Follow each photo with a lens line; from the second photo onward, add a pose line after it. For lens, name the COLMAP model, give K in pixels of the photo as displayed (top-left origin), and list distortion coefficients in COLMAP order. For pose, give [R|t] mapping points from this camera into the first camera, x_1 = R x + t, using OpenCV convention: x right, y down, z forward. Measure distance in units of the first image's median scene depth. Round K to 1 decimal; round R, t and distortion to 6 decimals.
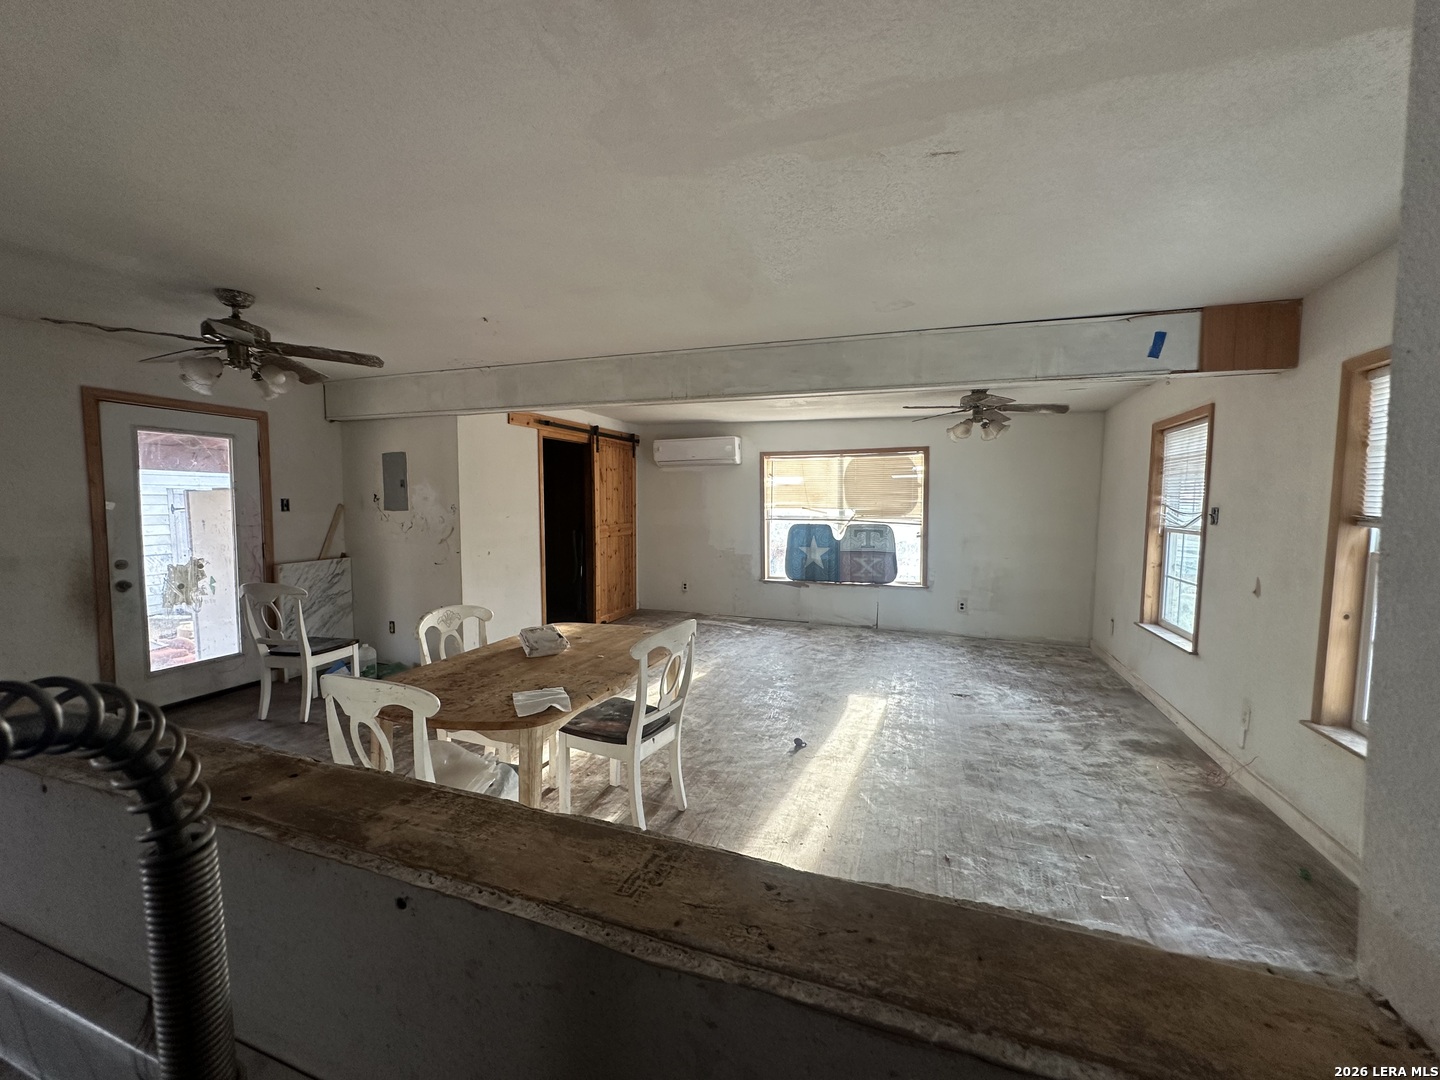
lens RADIAL K [[573.7, 0, 718.7], [0, 573.7, 538.7], [0, 0, 1]] dist [-0.003442, 0.000734]
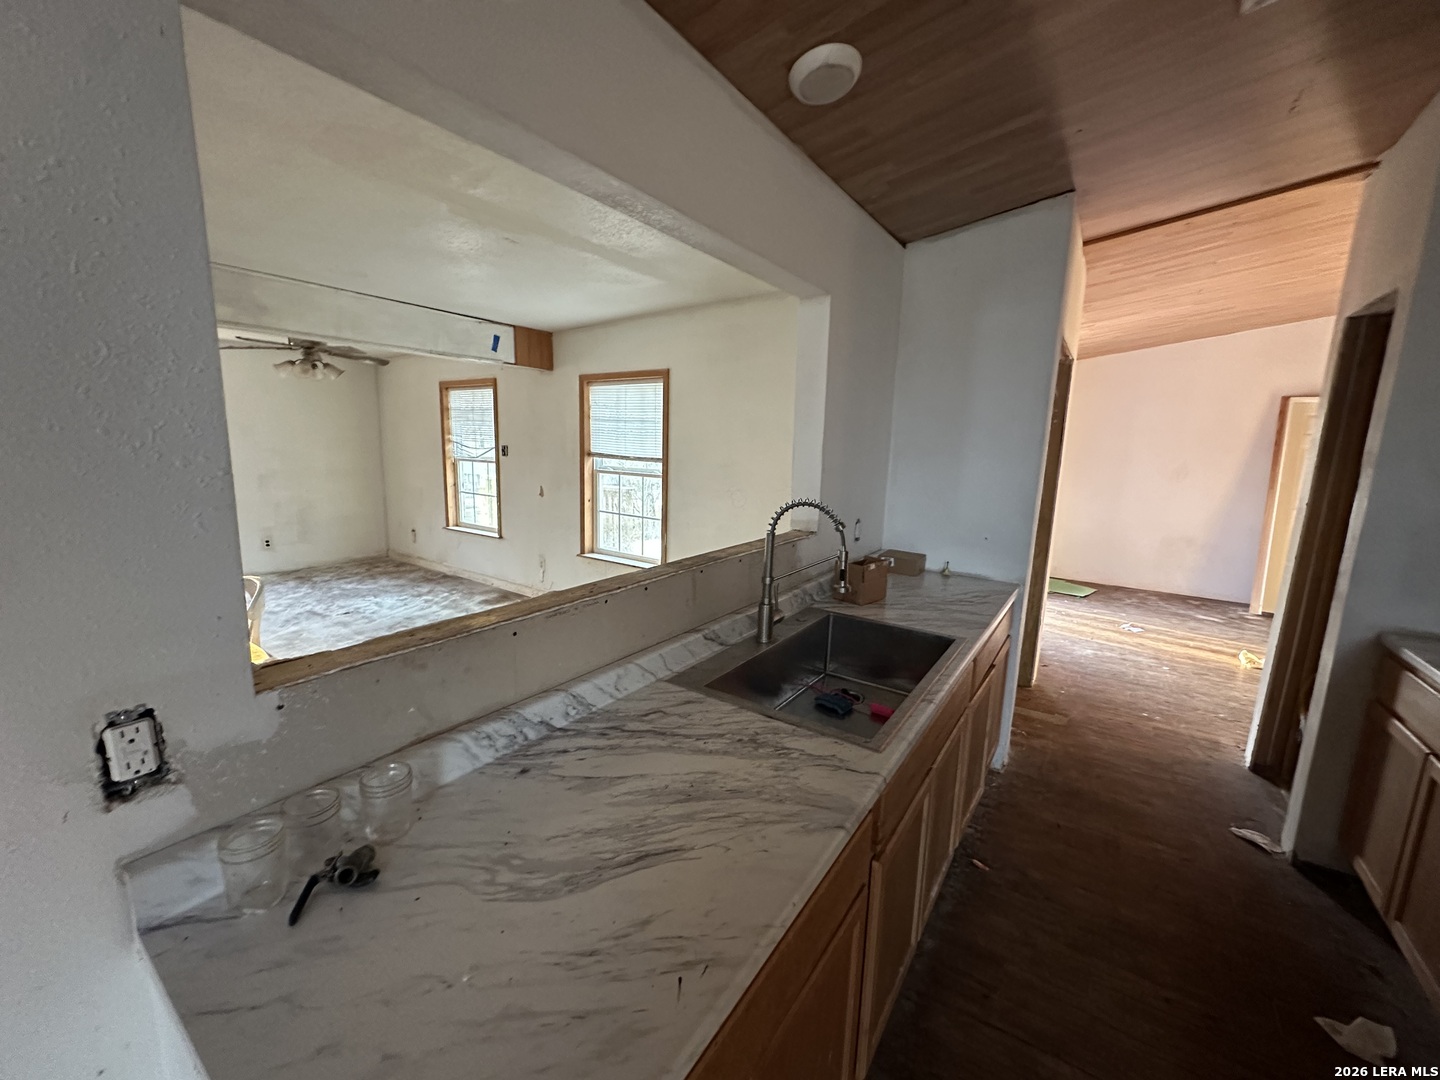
lens RADIAL K [[573.7, 0, 718.7], [0, 573.7, 538.7], [0, 0, 1]] dist [-0.003442, 0.000734]
pose [[0.256982, -0.166328, 0.951995, -0.425224], [0.039671, 0.986063, 0.161572, -0.024766], [-0.965602, -0.003754, 0.259999, -0.003389]]
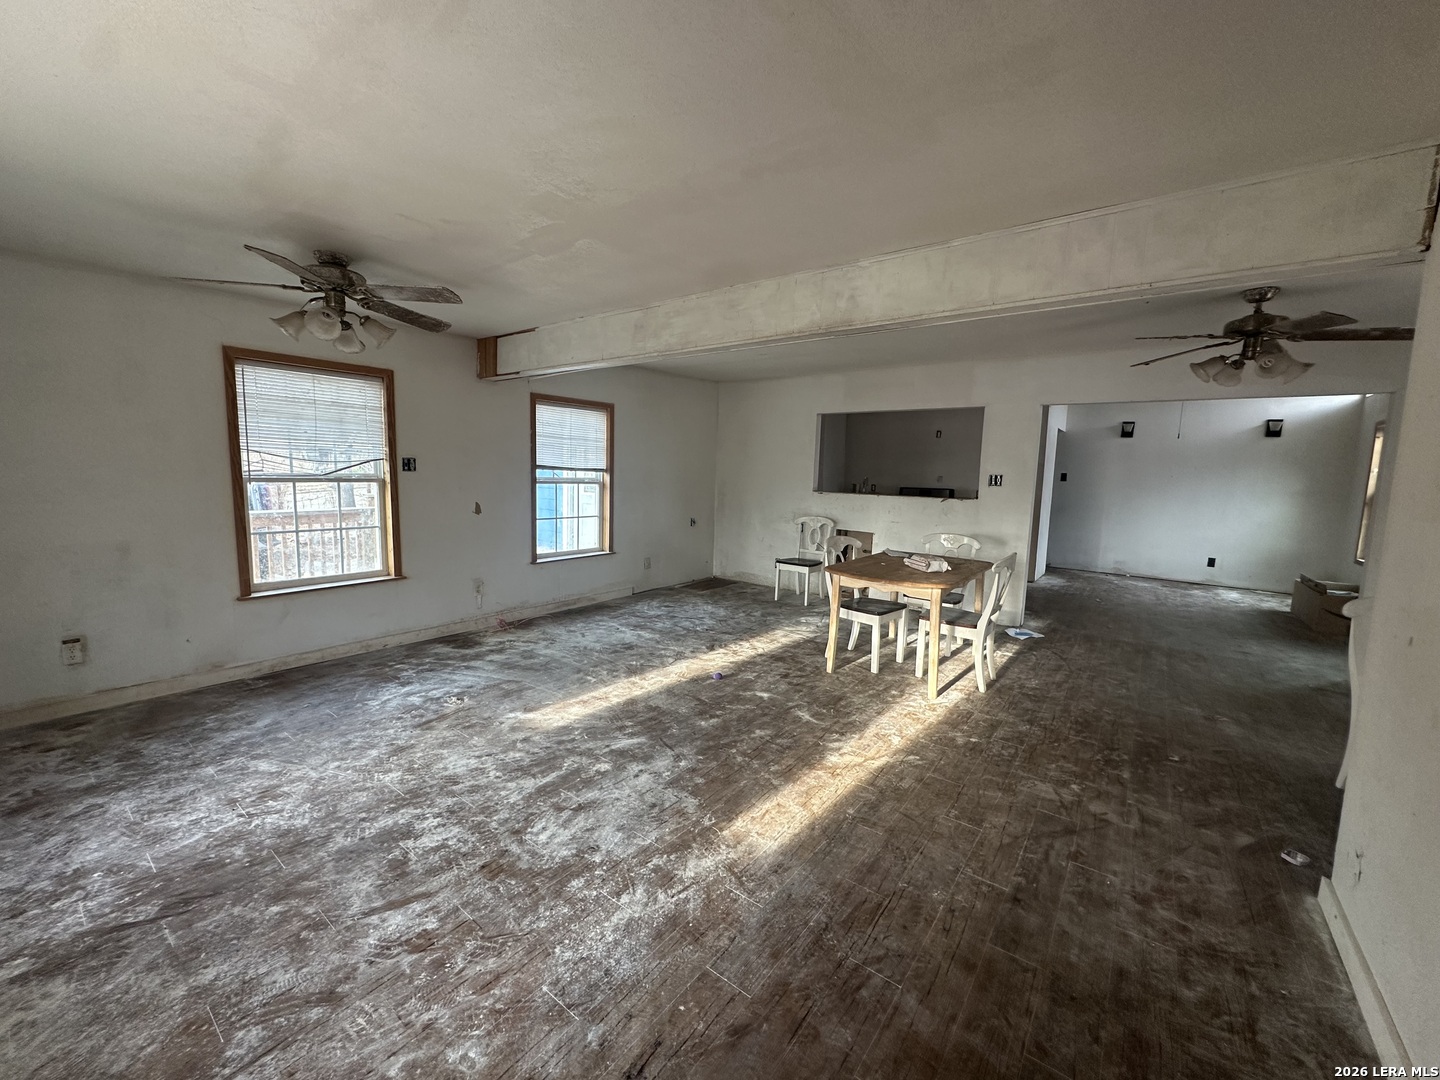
lens RADIAL K [[573.7, 0, 718.7], [0, 573.7, 538.7], [0, 0, 1]] dist [-0.003442, 0.000734]
pose [[-0.953648, -0.069166, 0.292869, -0.132836], [-0.015654, 0.983311, 0.181255, -0.090503], [-0.300518, 0.168269, -0.938815, 1.530834]]
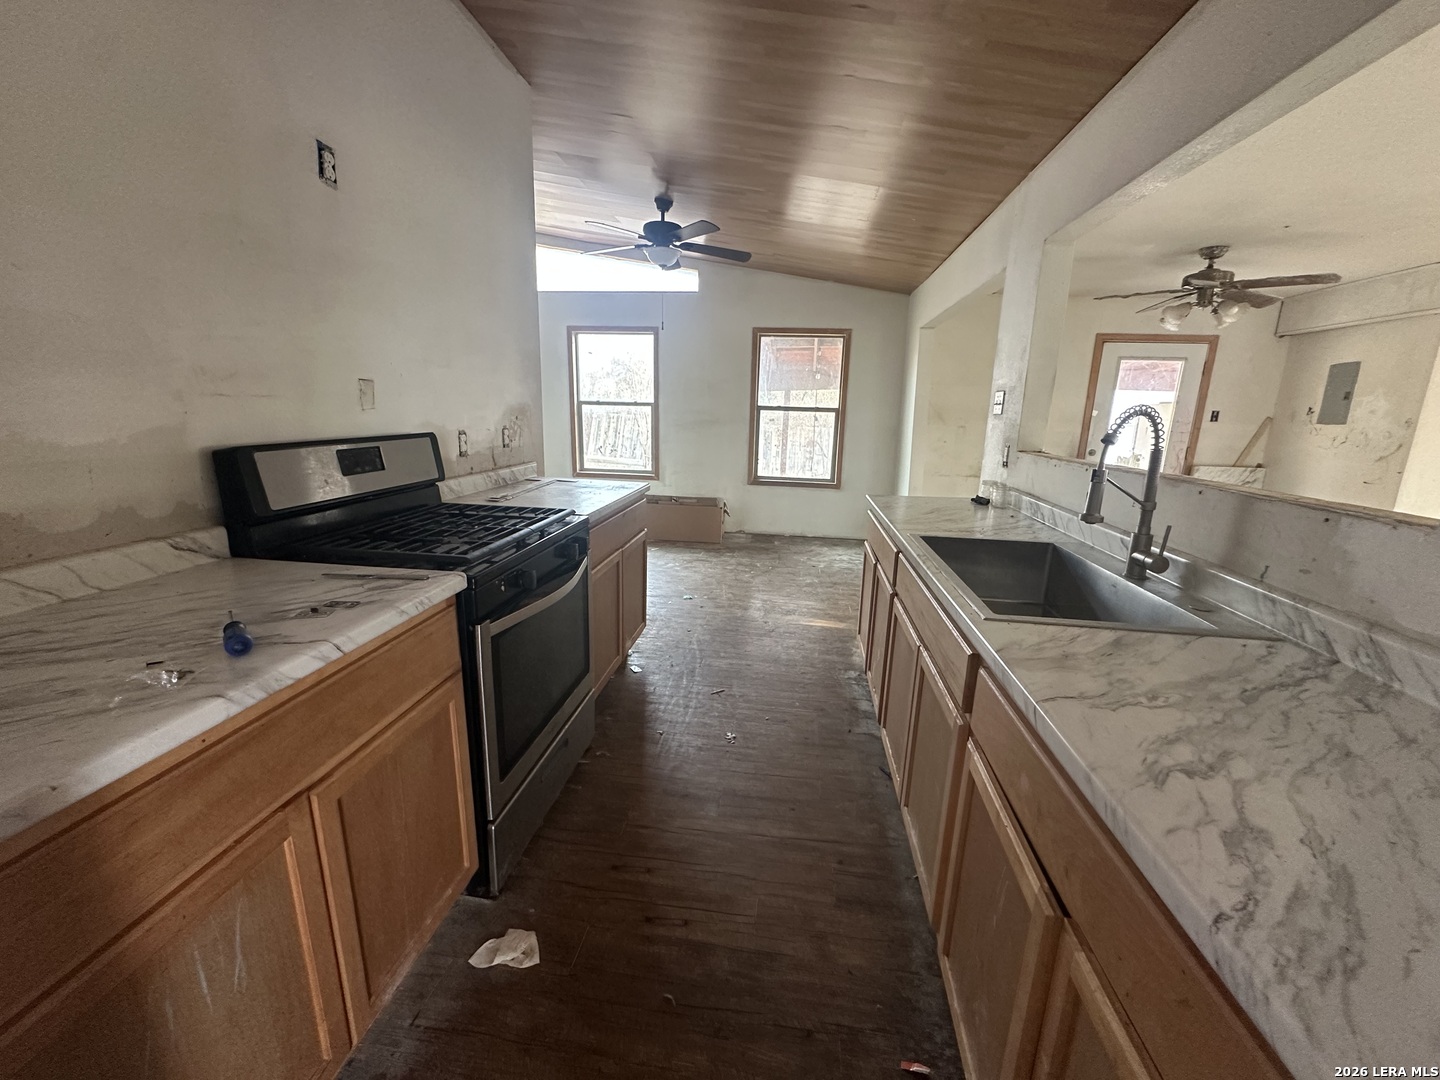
lens RADIAL K [[573.7, 0, 718.7], [0, 573.7, 538.7], [0, 0, 1]] dist [-0.003442, 0.000734]
pose [[0.208610, 0.218018, -0.953389, 0.206079], [-0.088722, 0.975035, 0.203554, 0.037956], [0.973966, 0.042123, 0.222745, -0.243552]]
